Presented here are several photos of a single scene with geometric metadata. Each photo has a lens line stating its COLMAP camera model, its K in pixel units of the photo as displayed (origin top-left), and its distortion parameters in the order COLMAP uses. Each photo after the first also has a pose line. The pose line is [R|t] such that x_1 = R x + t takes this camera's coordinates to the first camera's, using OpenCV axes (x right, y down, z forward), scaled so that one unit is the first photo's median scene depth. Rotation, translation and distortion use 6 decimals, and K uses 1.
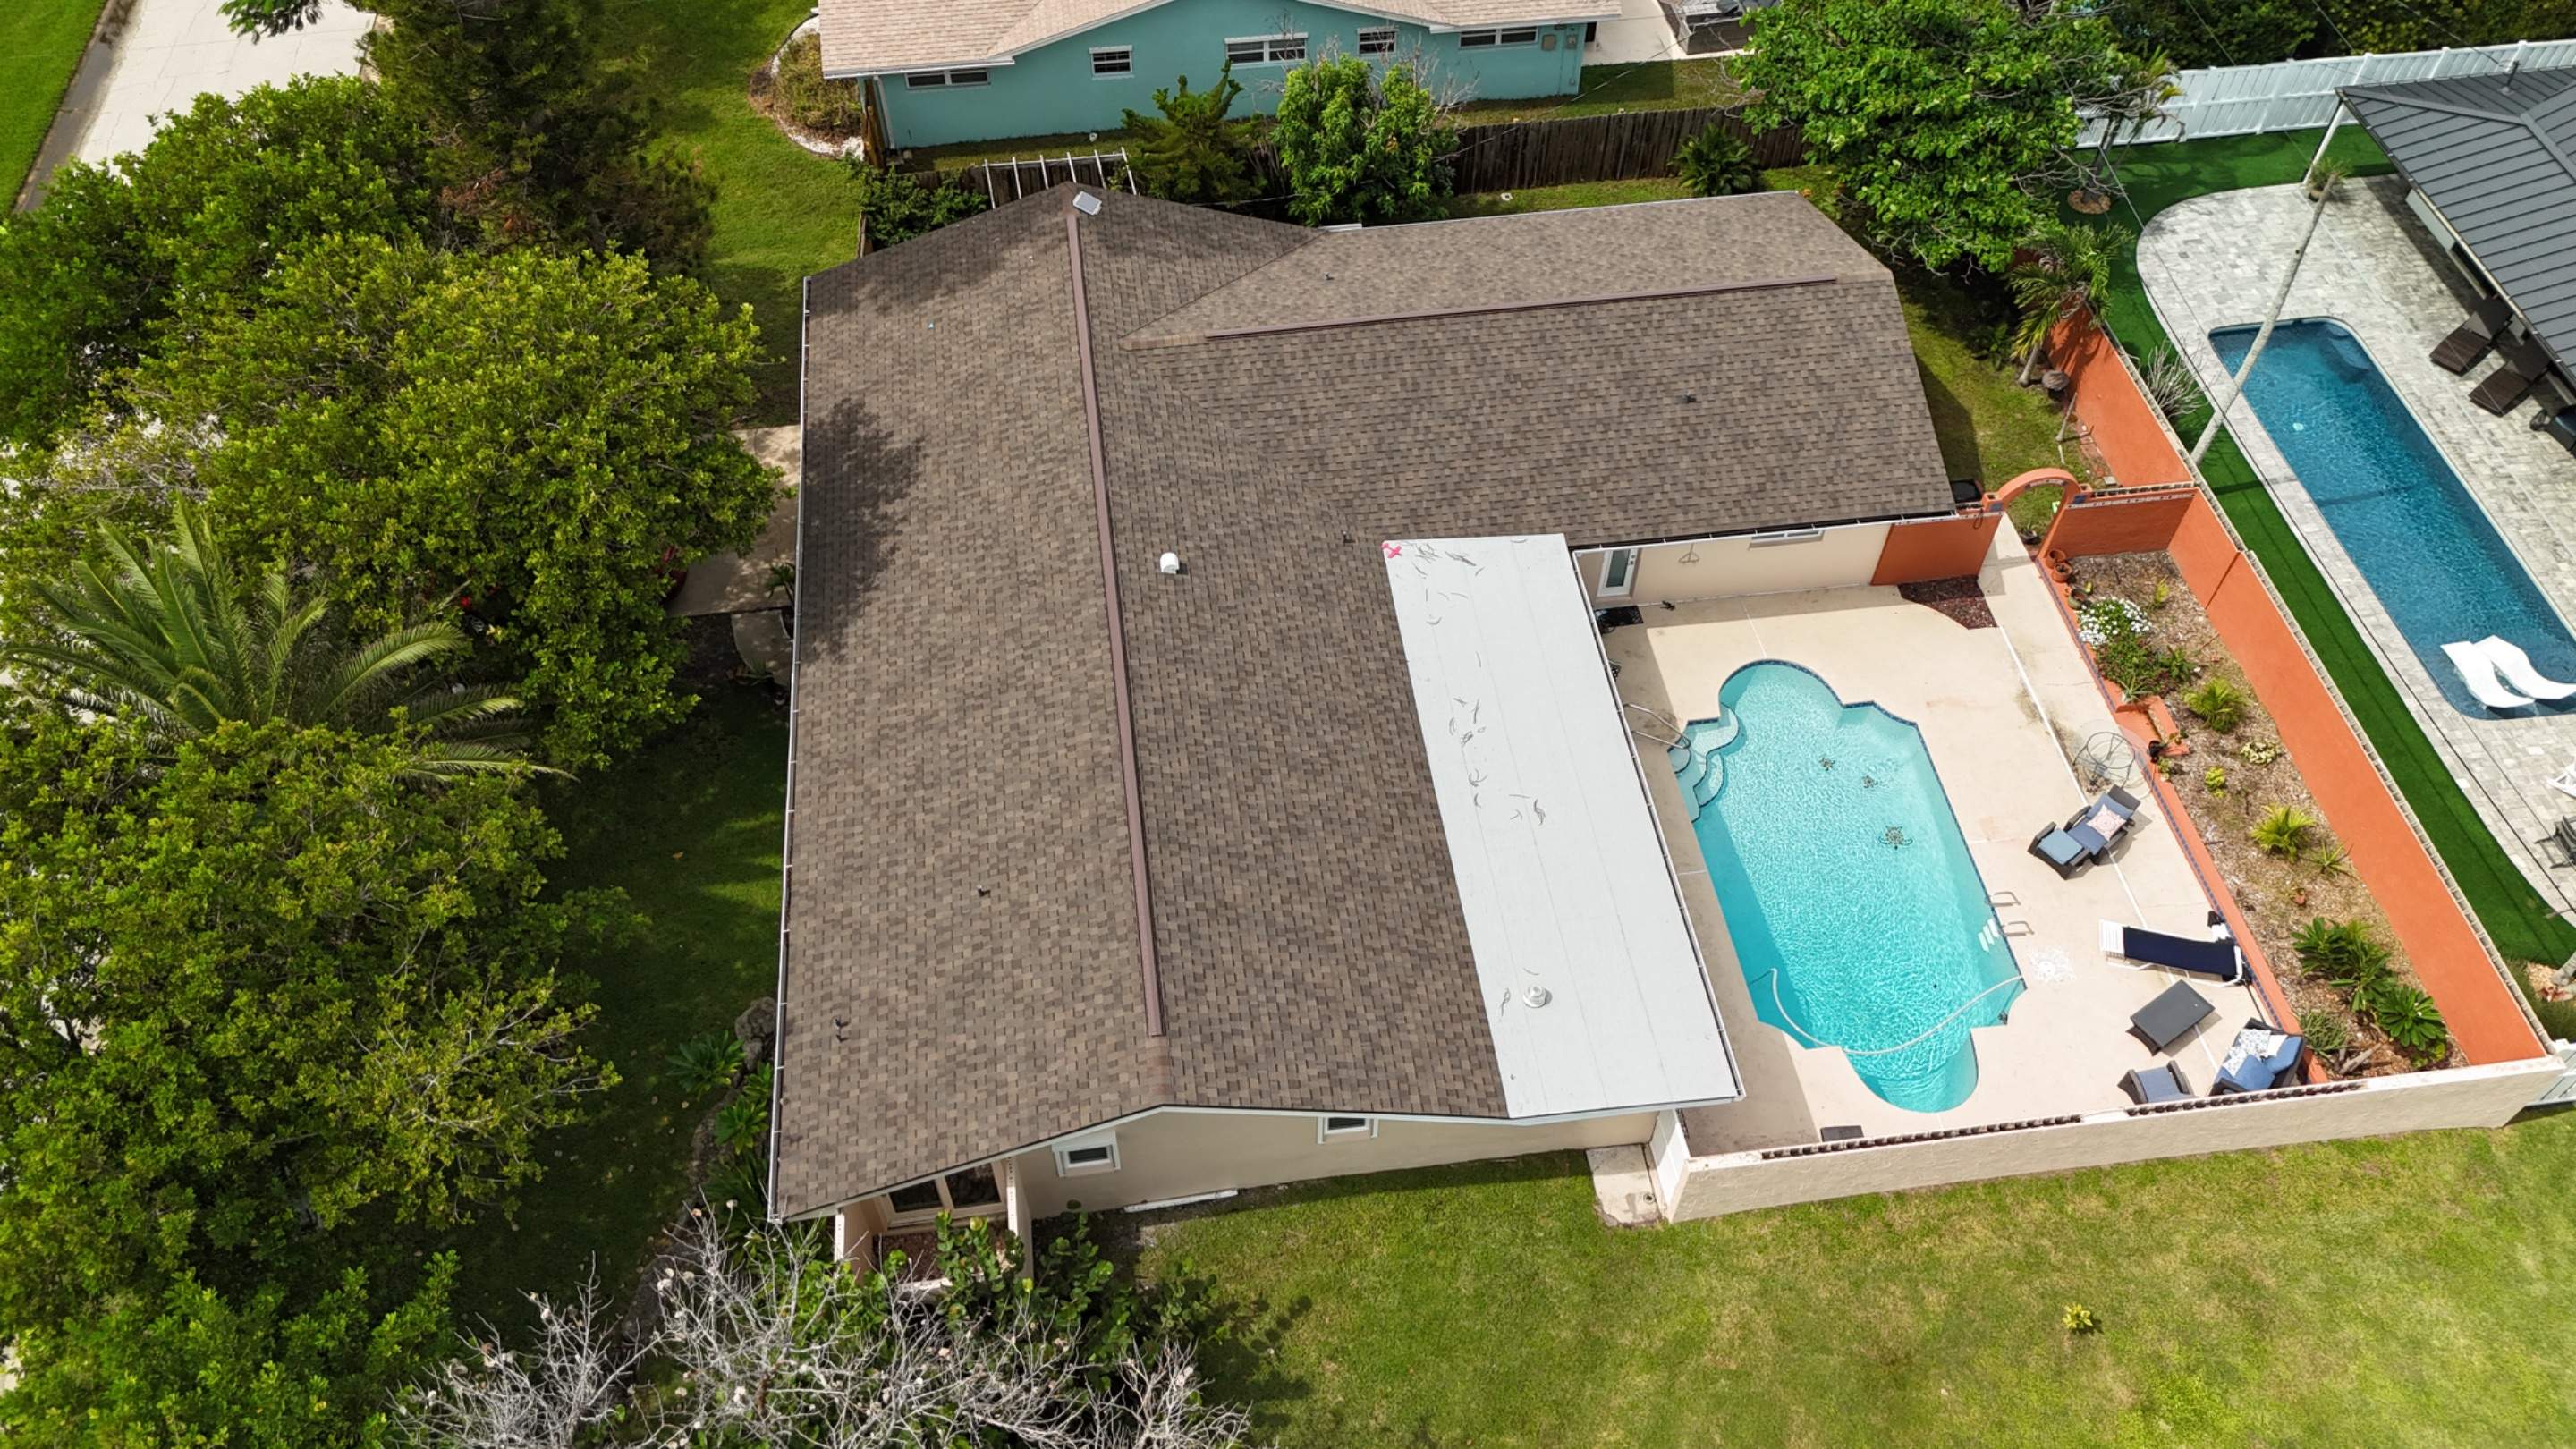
lens RADIAL K [[1908.2, 0, 1296.3], [0, 1908.2, 734.7], [0, 0, 1]] dist [0.100847, -0.101182]
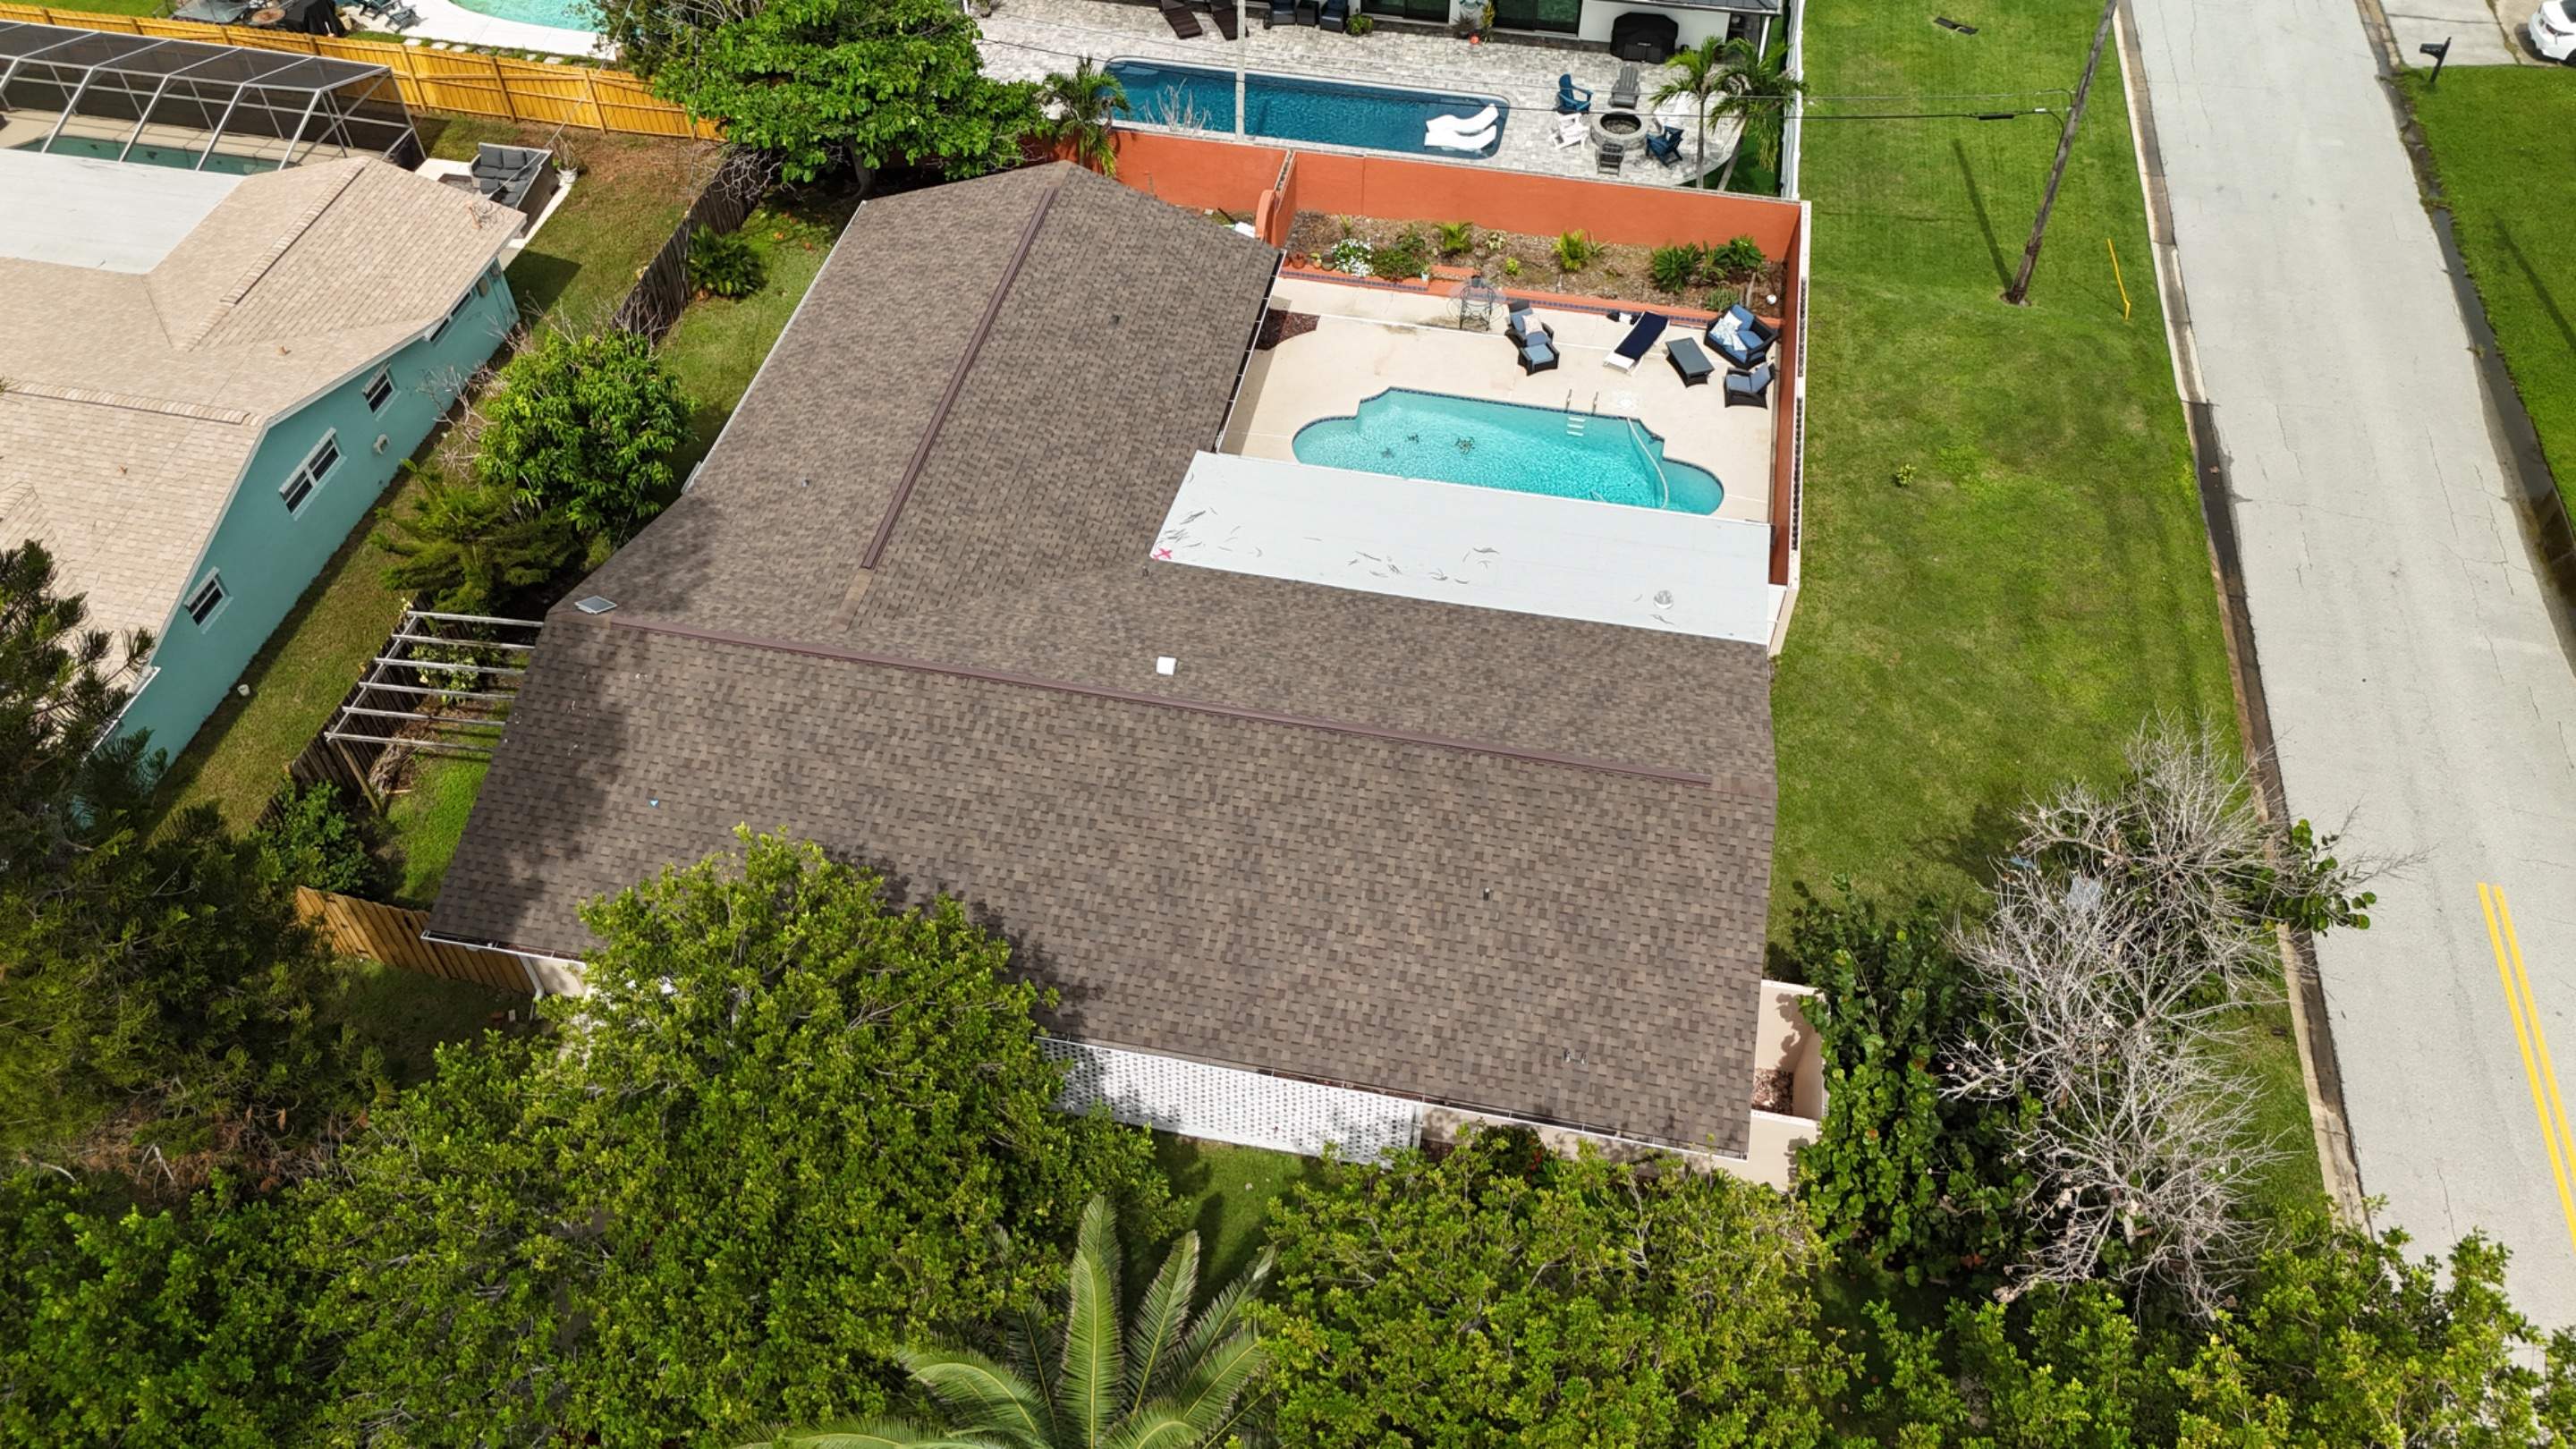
lens RADIAL K [[1908.2, 0, 1296.3], [0, 1908.2, 734.7], [0, 0, 1]] dist [0.100847, -0.101182]
pose [[0.319398, -0.711230, 0.626208, -0.690039], [0.740596, 0.599614, 0.303284, -0.317410], [-0.591188, 0.366899, 0.718249, 0.249939]]
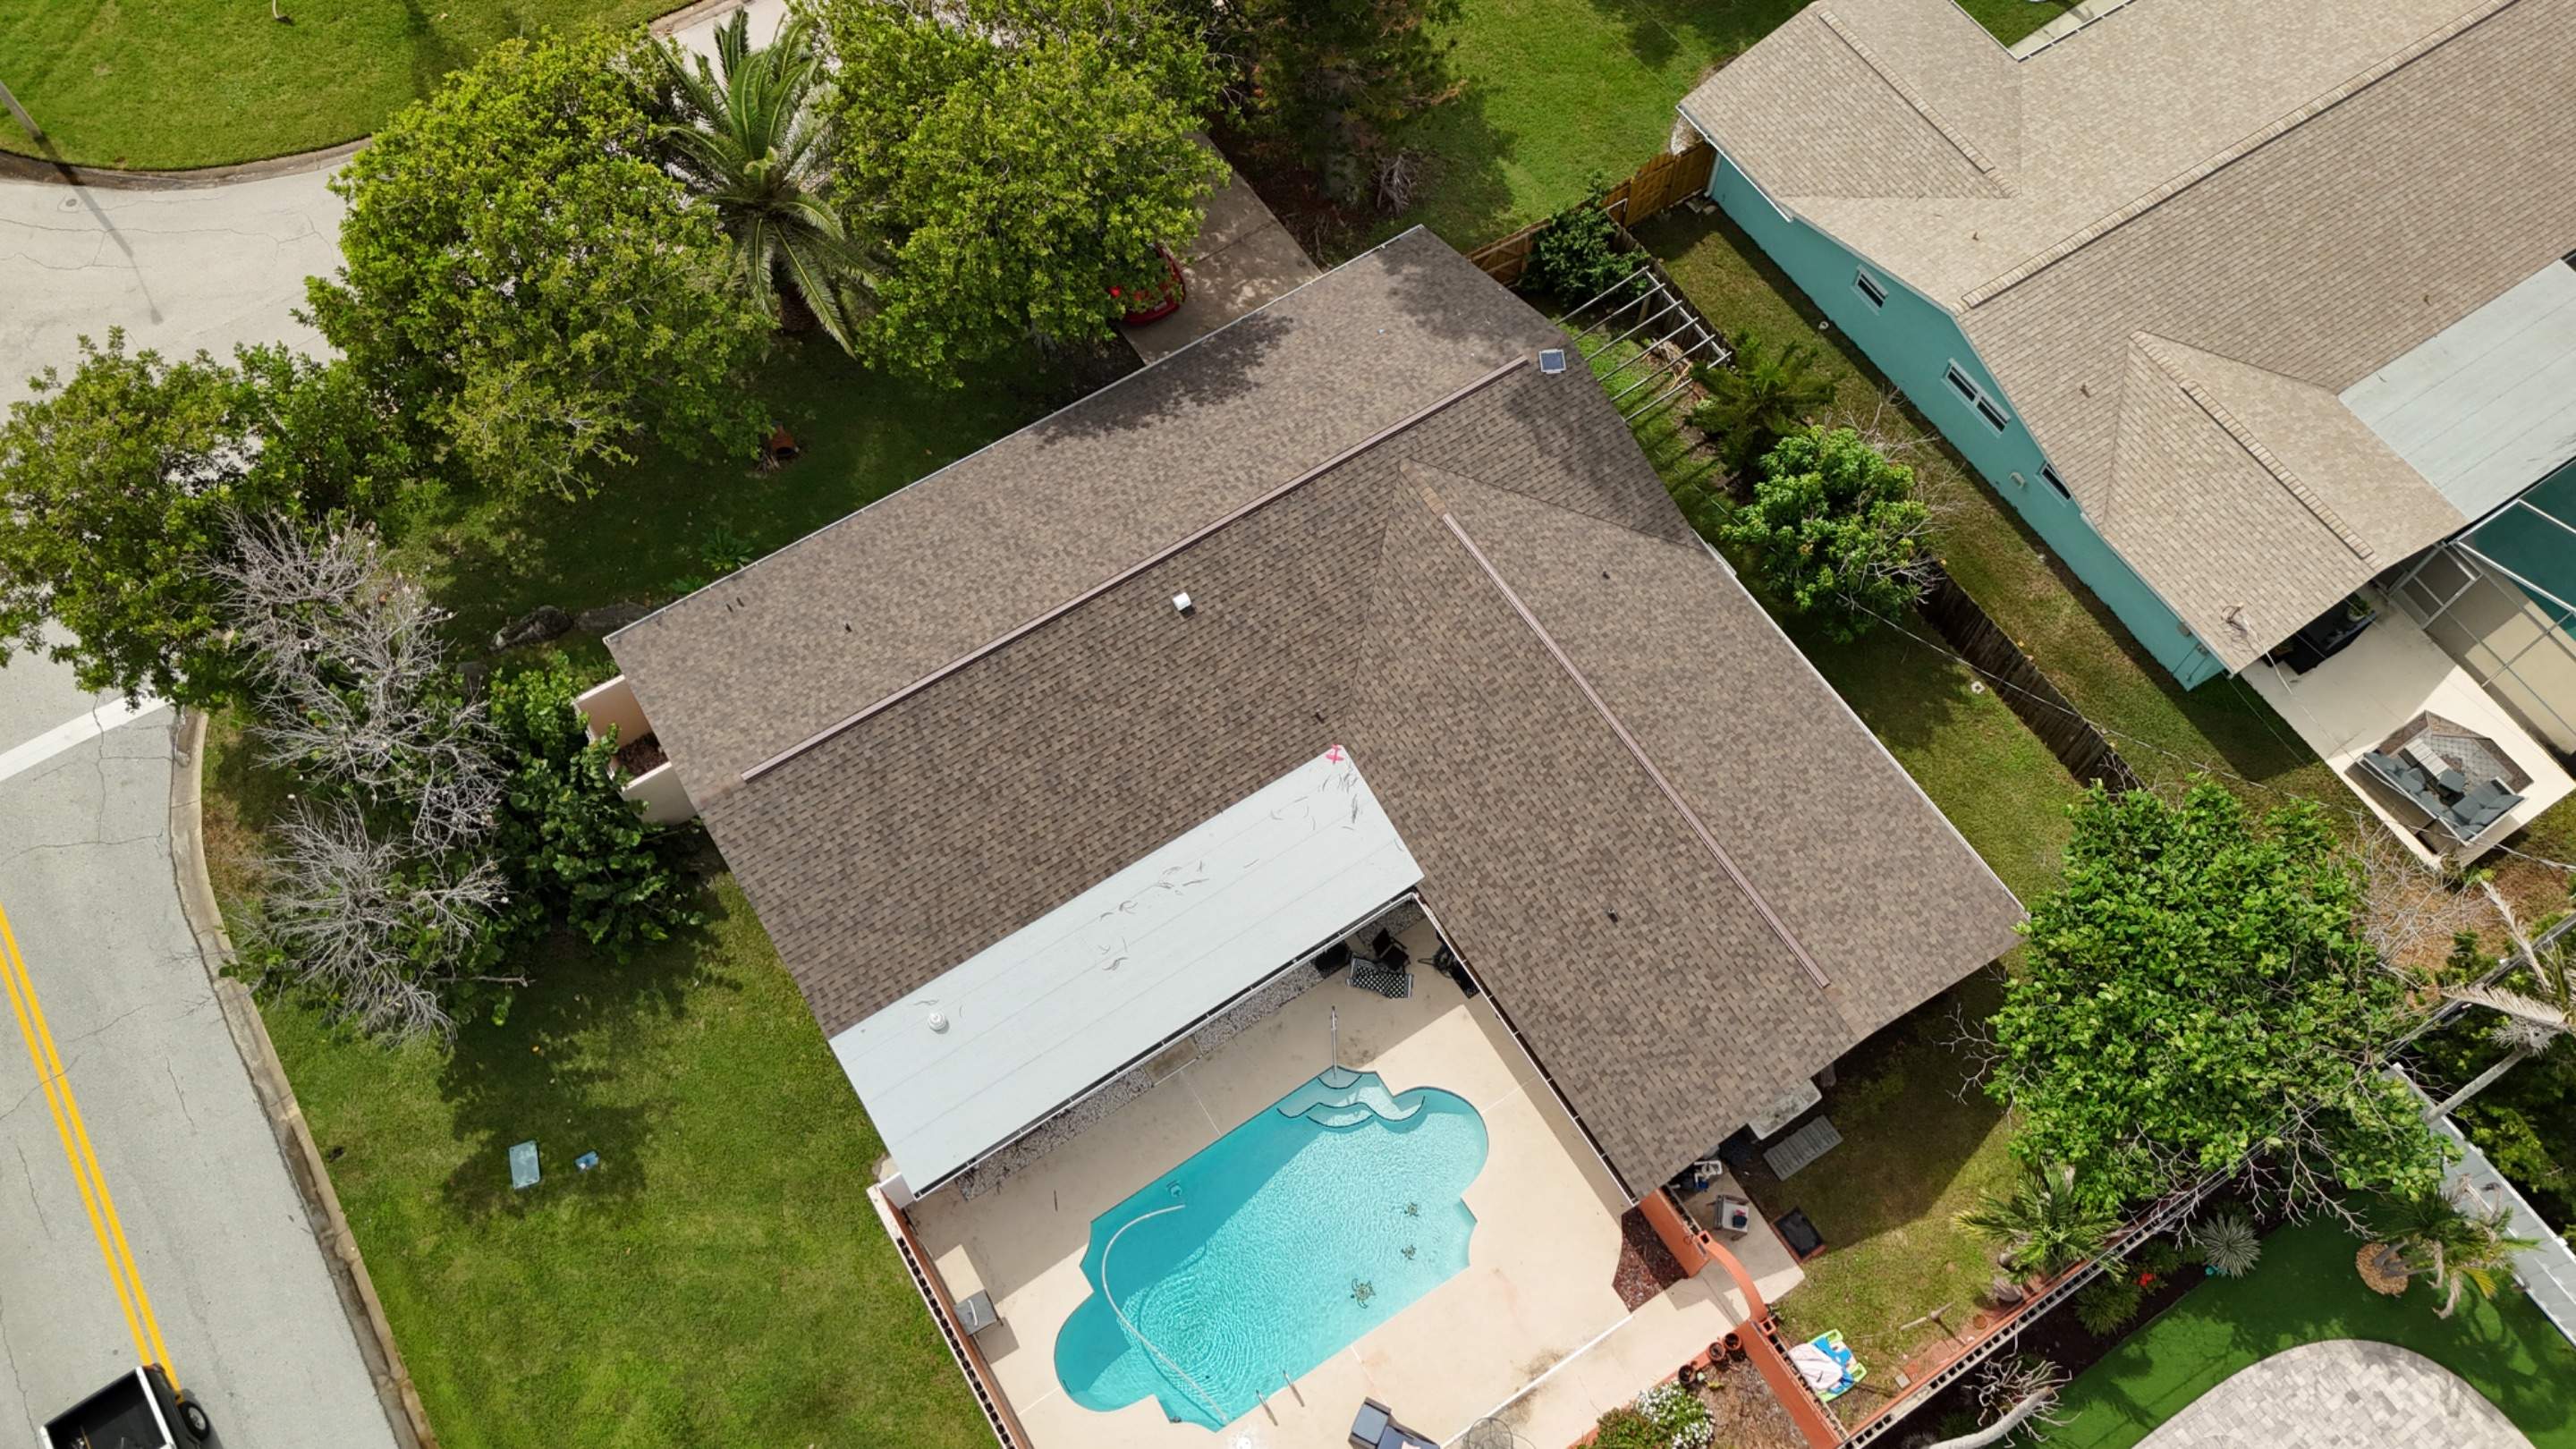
lens RADIAL K [[1878.8, 0, 1288.0], [0, 1878.8, 724.5], [0, 0, 1]] dist [0.097420, -0.092389]
pose [[0.421063, 0.810232, -0.407712, 0.501750], [-0.709127, 0.574331, 0.409001, -0.570117], [0.565548, 0.116905, 0.816388, 0.079601]]
